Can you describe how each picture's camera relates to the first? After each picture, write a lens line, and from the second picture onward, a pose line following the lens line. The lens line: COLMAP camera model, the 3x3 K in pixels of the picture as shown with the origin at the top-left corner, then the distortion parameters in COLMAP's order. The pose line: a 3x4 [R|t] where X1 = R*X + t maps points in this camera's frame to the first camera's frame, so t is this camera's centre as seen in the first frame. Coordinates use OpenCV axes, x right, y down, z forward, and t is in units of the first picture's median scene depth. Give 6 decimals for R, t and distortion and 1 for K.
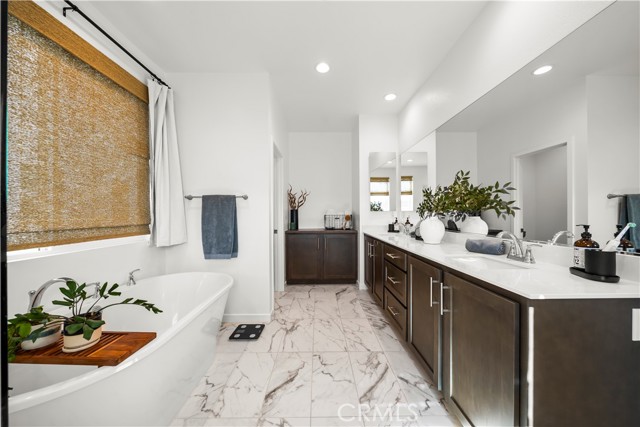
lens RADIAL K [[217.7, 0, 319.7], [0, 217.7, 215.4], [0, 0, 1]] dist [-0.006029, -0.000074]
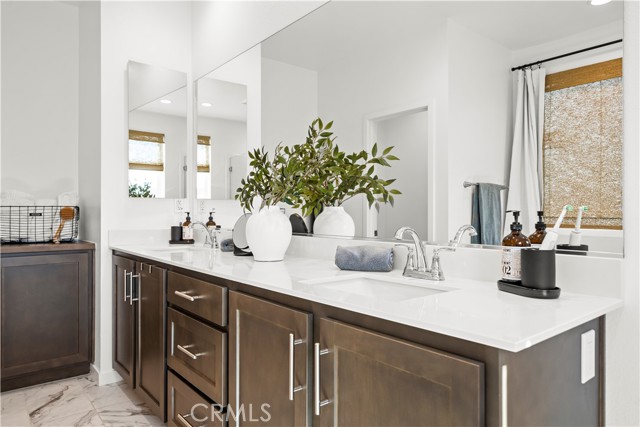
lens RADIAL K [[424.7, 0, 320.0], [0, 424.7, 213.5], [0, 0, 1]] dist [0.001422, 0.001644]
pose [[0.782598, 0.004039, 0.622514, 0.011149], [-0.001537, 0.999988, -0.004557, 0.027435], [-0.622526, 0.002610, 0.782595, 0.180810]]
